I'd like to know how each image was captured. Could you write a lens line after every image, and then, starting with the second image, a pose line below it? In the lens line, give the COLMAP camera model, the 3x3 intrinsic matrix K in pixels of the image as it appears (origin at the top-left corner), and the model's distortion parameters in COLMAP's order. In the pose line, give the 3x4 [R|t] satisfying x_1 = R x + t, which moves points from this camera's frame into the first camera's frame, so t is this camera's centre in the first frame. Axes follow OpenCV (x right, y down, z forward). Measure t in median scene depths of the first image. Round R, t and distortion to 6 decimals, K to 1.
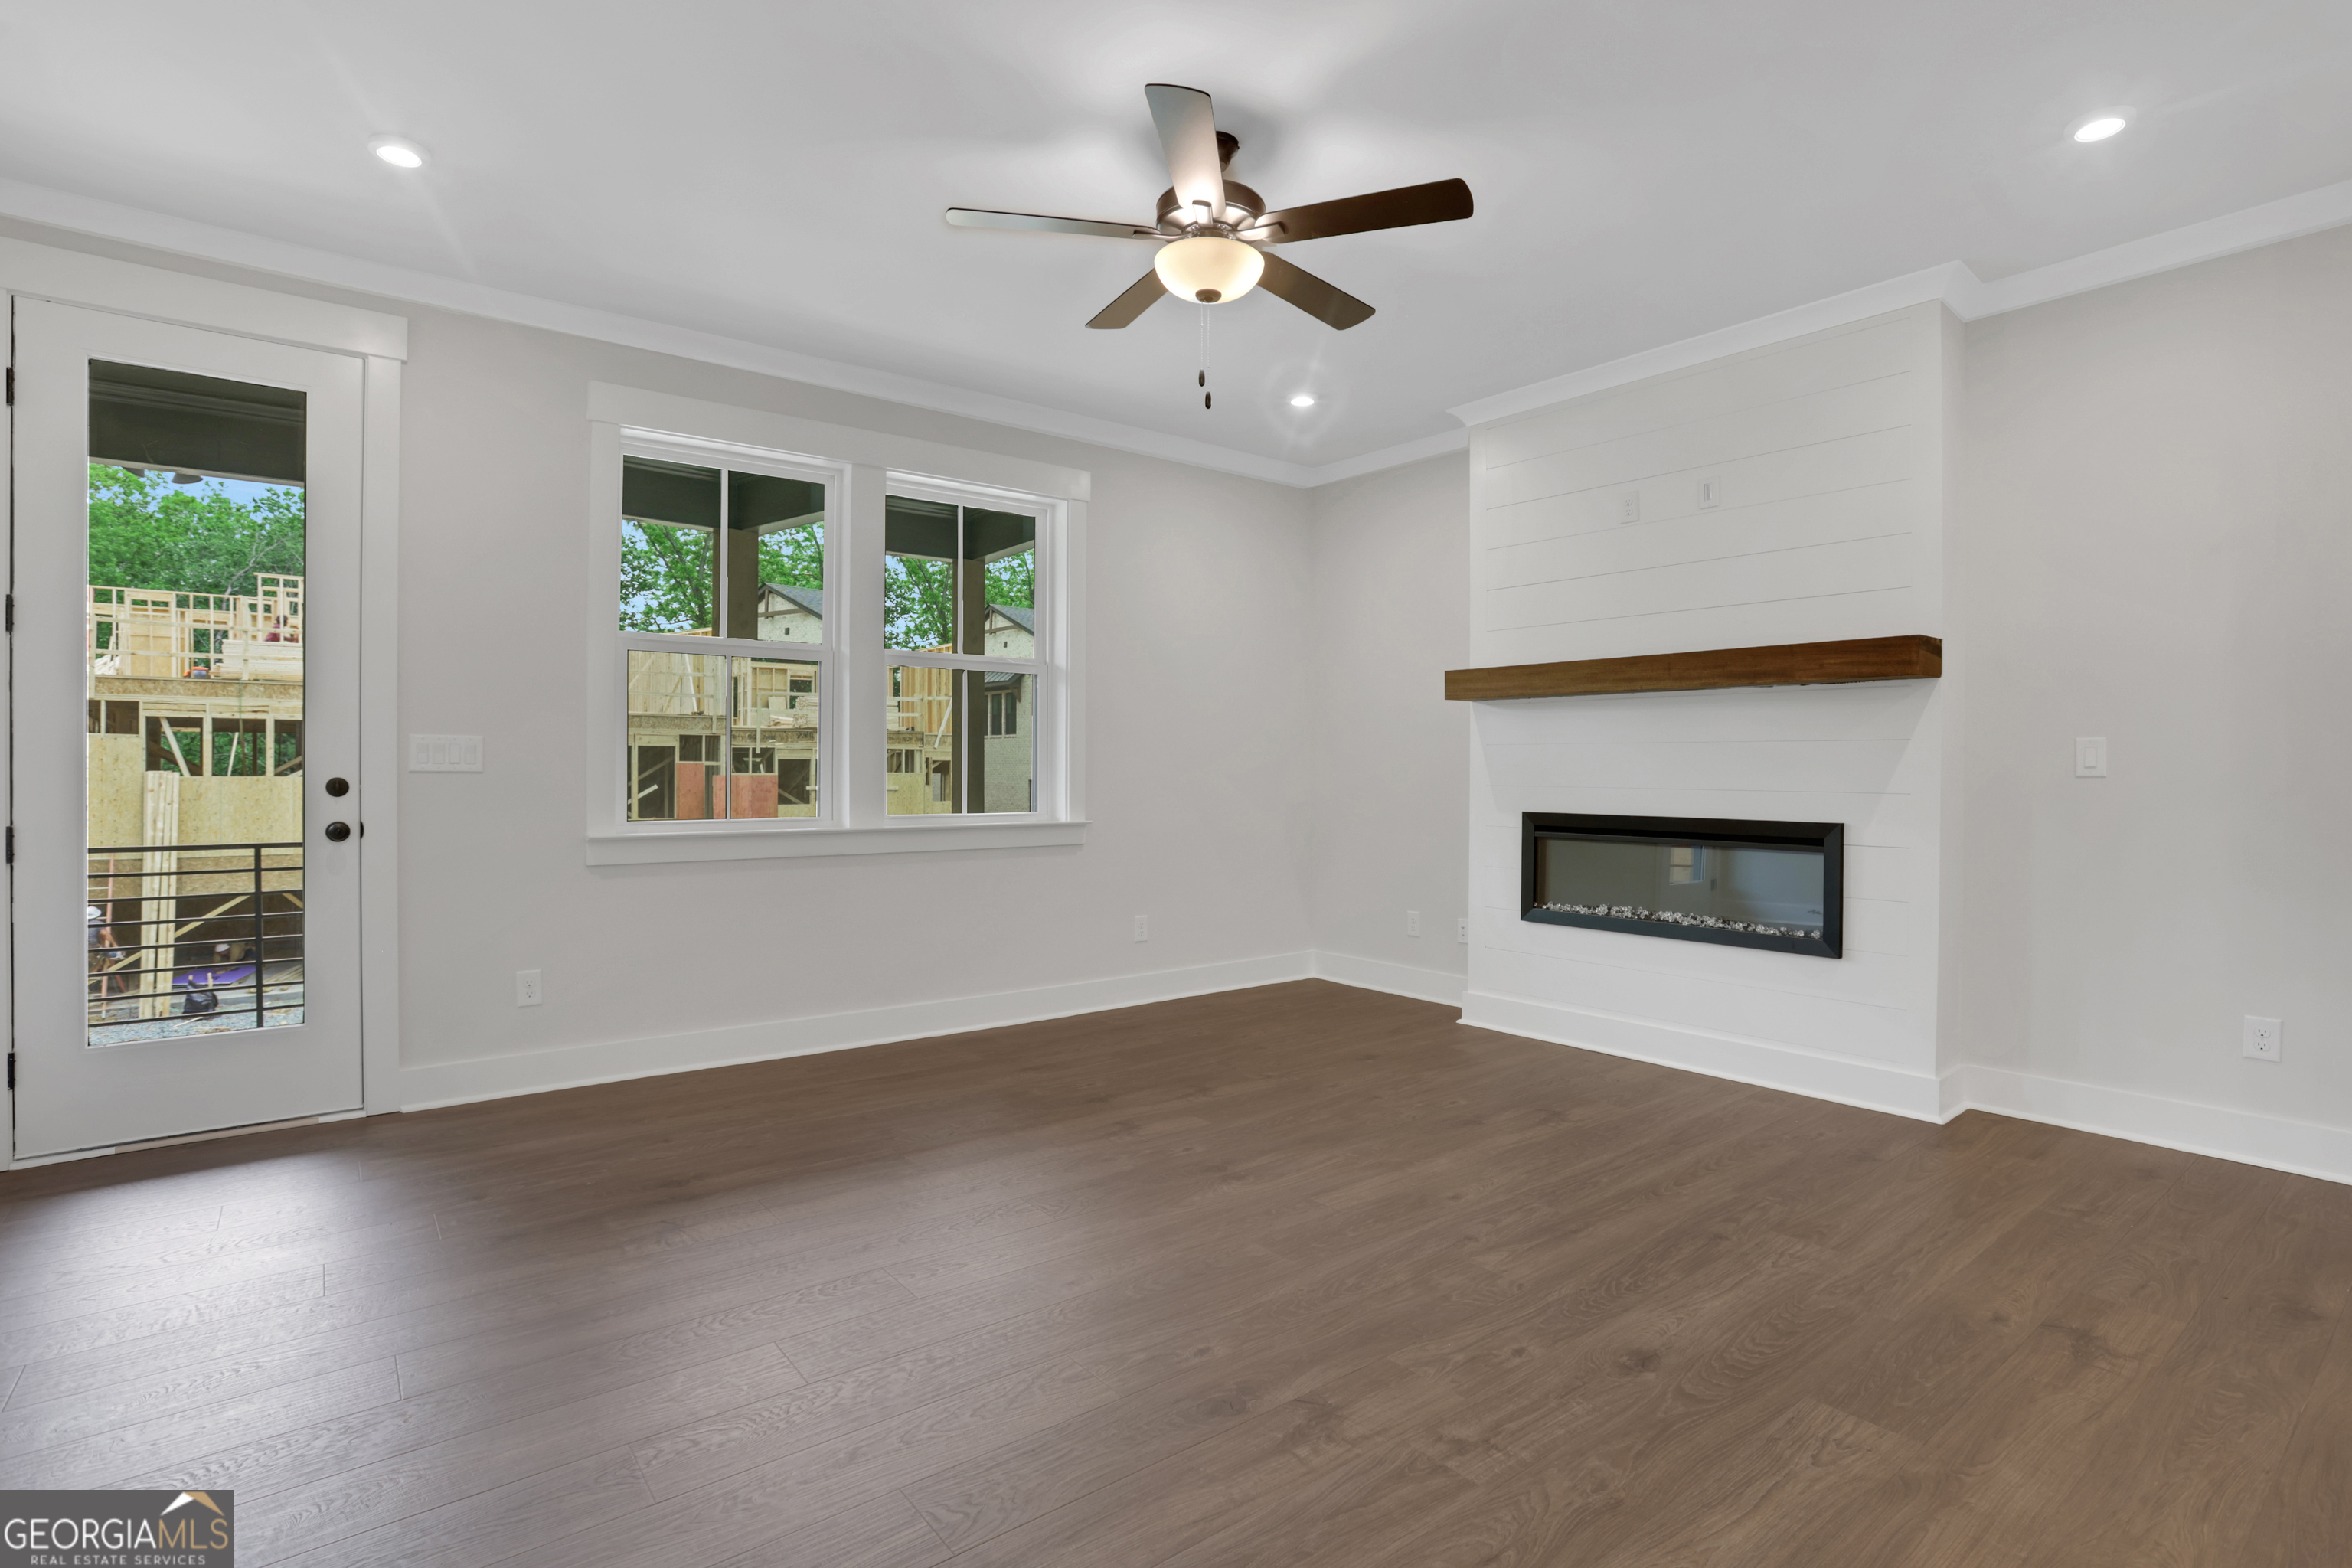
lens RADIAL K [[1139.2, 0, 1168.1], [0, 1139.2, 773.8], [0, 0, 1]] dist [-0.079595, 0.034329]
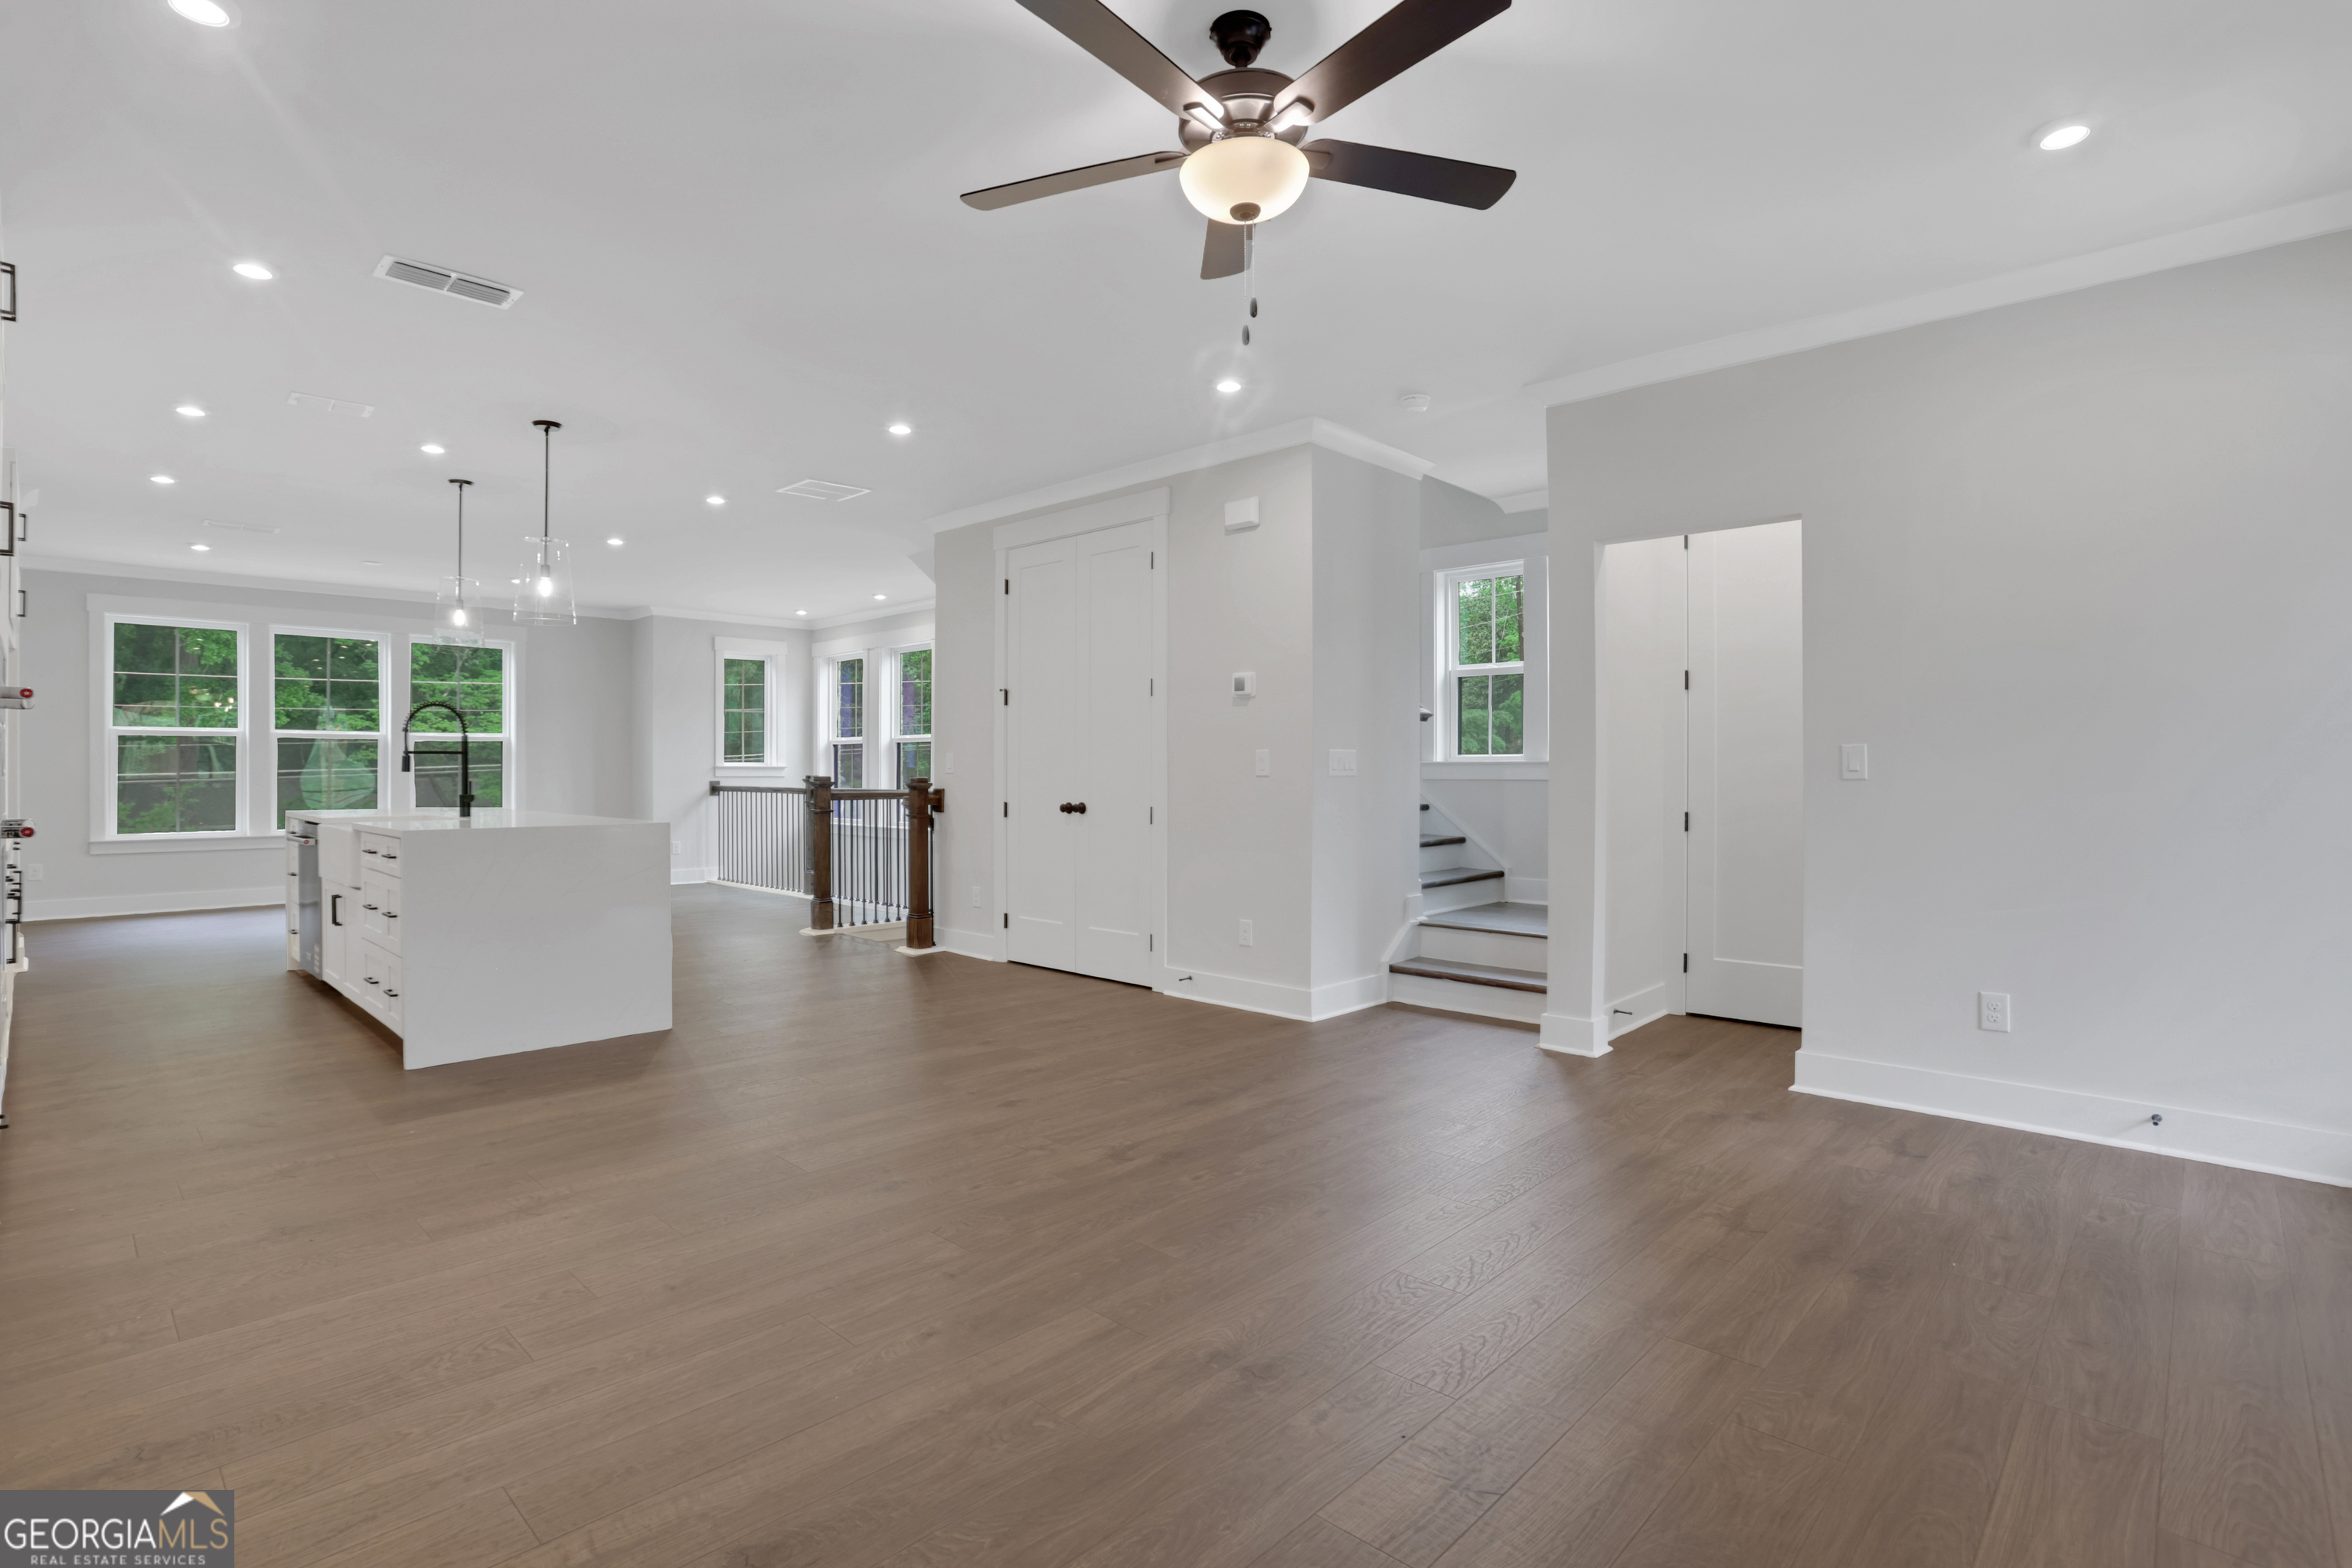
lens RADIAL K [[1139.2, 0, 1168.1], [0, 1139.2, 773.8], [0, 0, 1]] dist [-0.079595, 0.034329]
pose [[-0.988776, -0.005859, -0.149290, 0.180909], [-0.006966, 0.999952, 0.006894, -0.009434], [0.149242, 0.007856, -0.988769, 1.522095]]
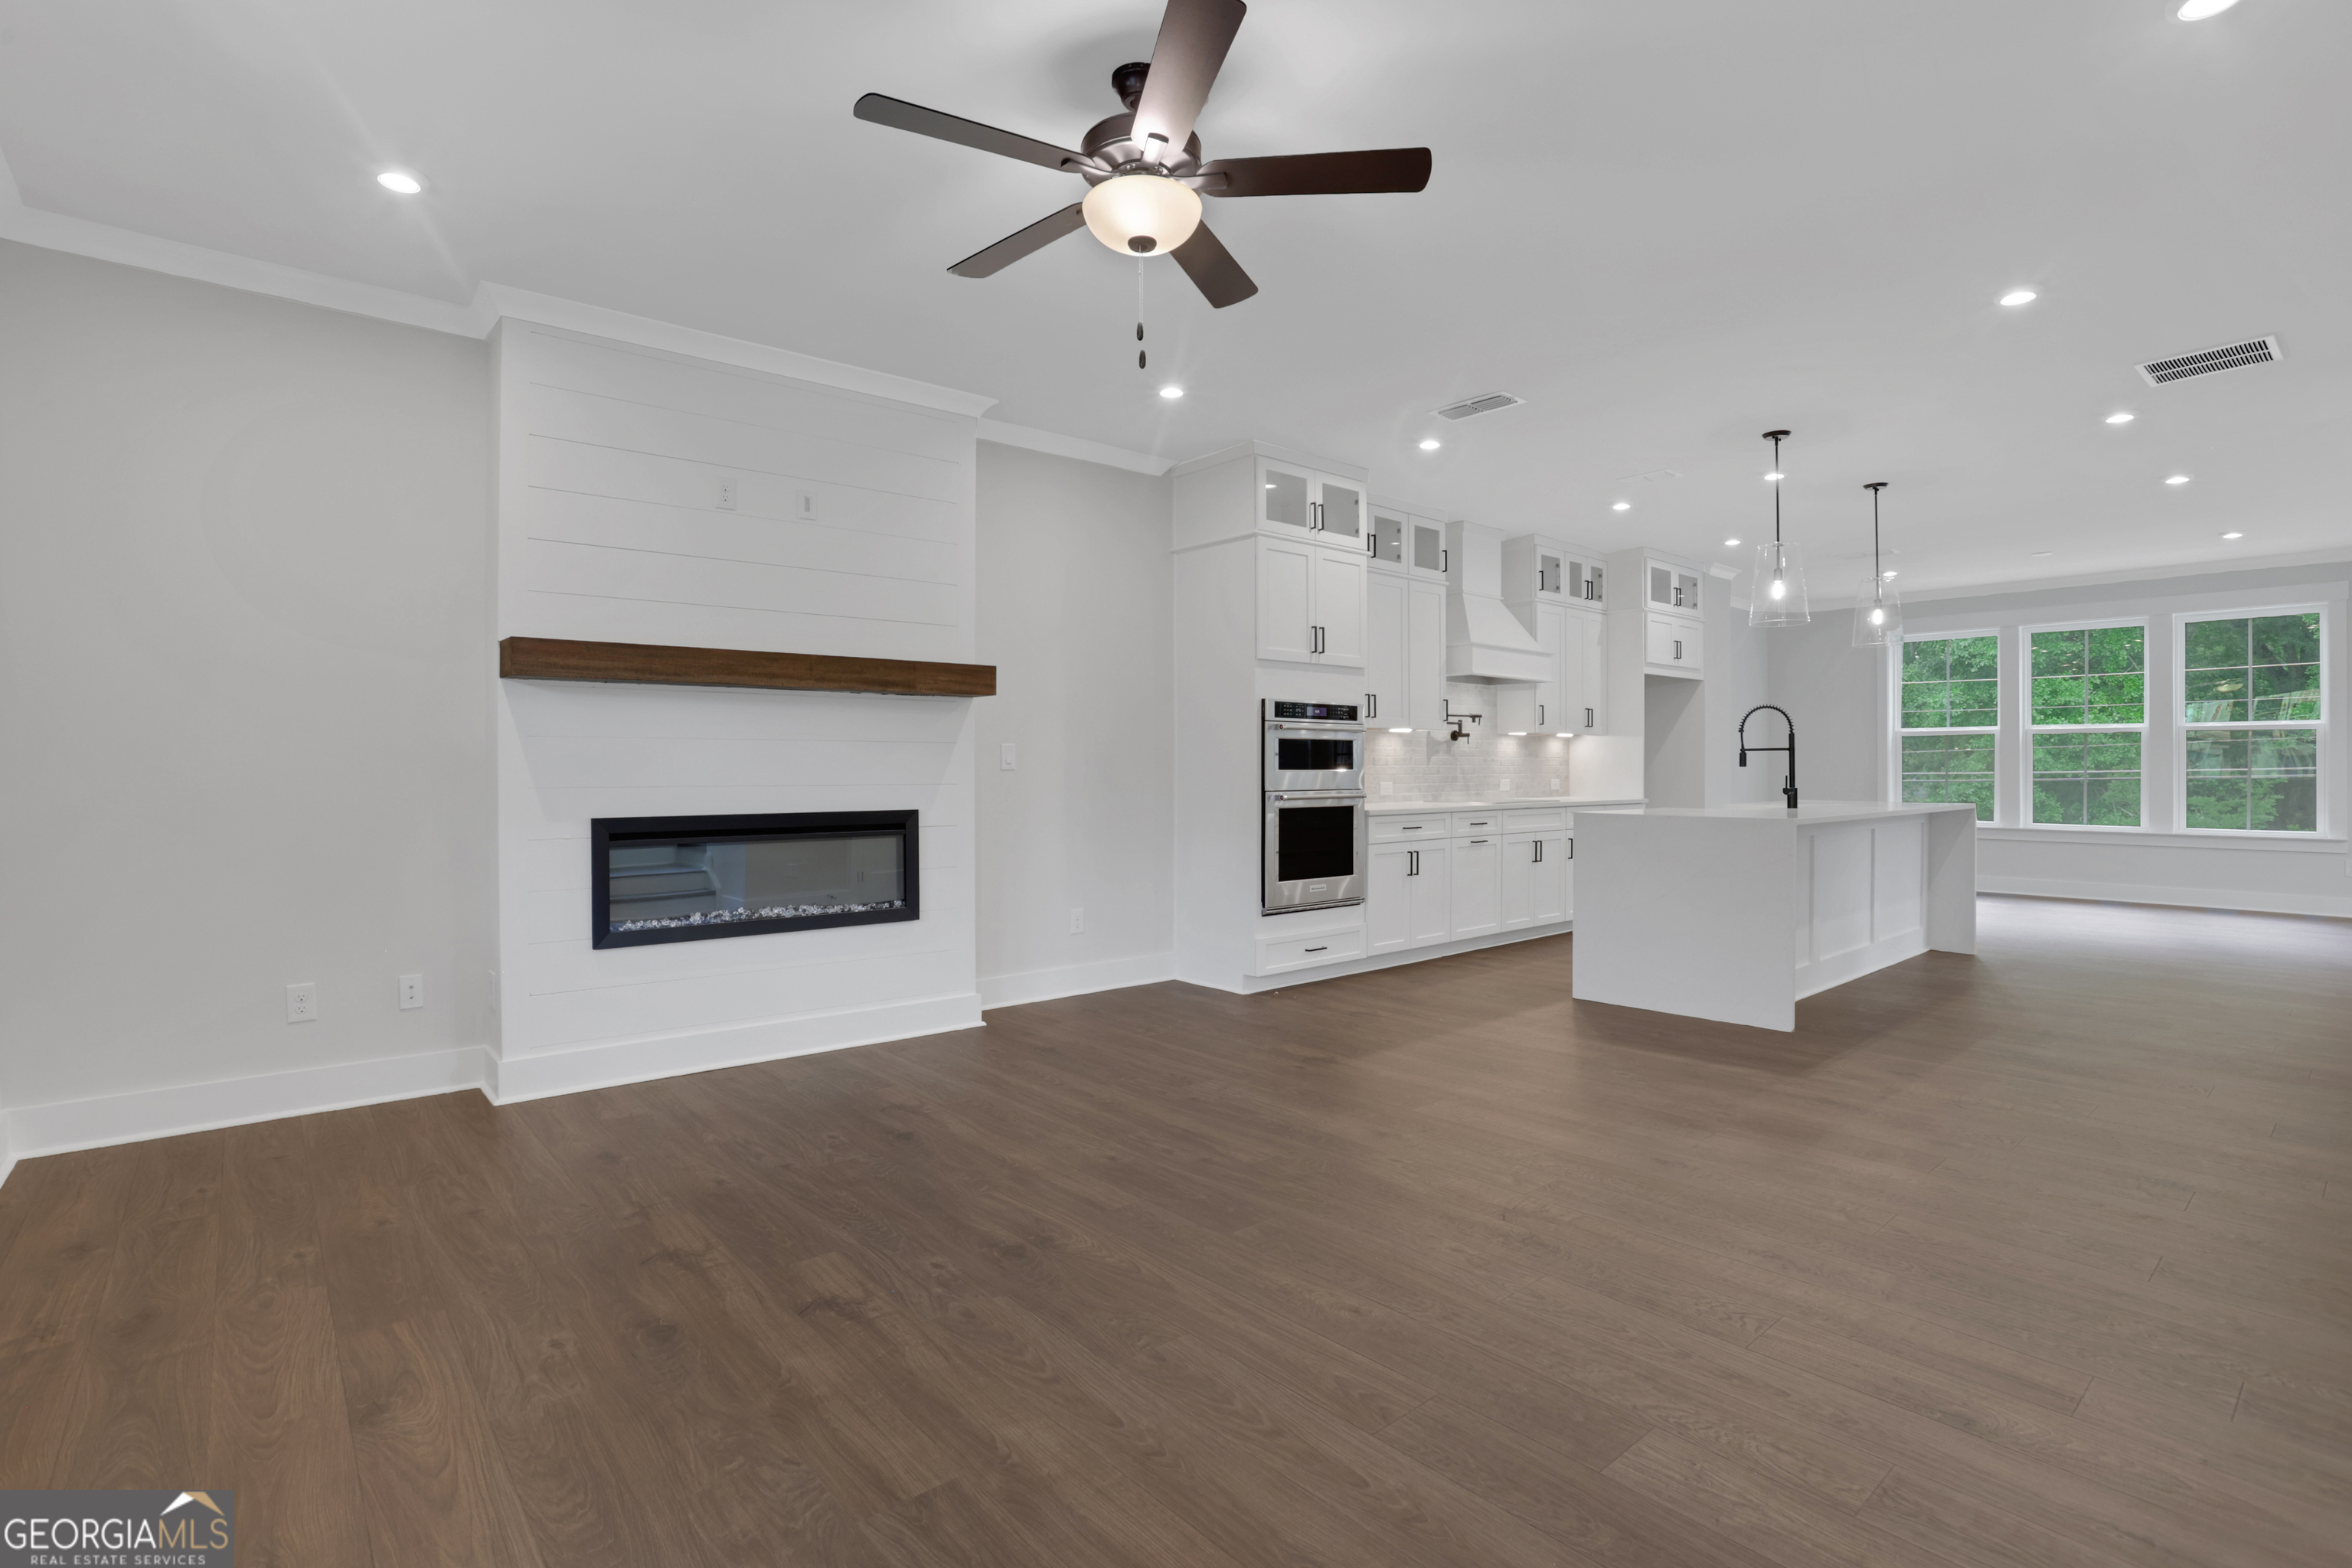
lens RADIAL K [[1139.2, 0, 1168.1], [0, 1139.2, 773.8], [0, 0, 1]] dist [-0.079595, 0.034329]
pose [[-0.046247, -0.010752, 0.998872, -0.723981], [0.005660, 0.999923, 0.011025, -0.008185], [-0.998914, 0.006164, -0.046183, 0.853857]]
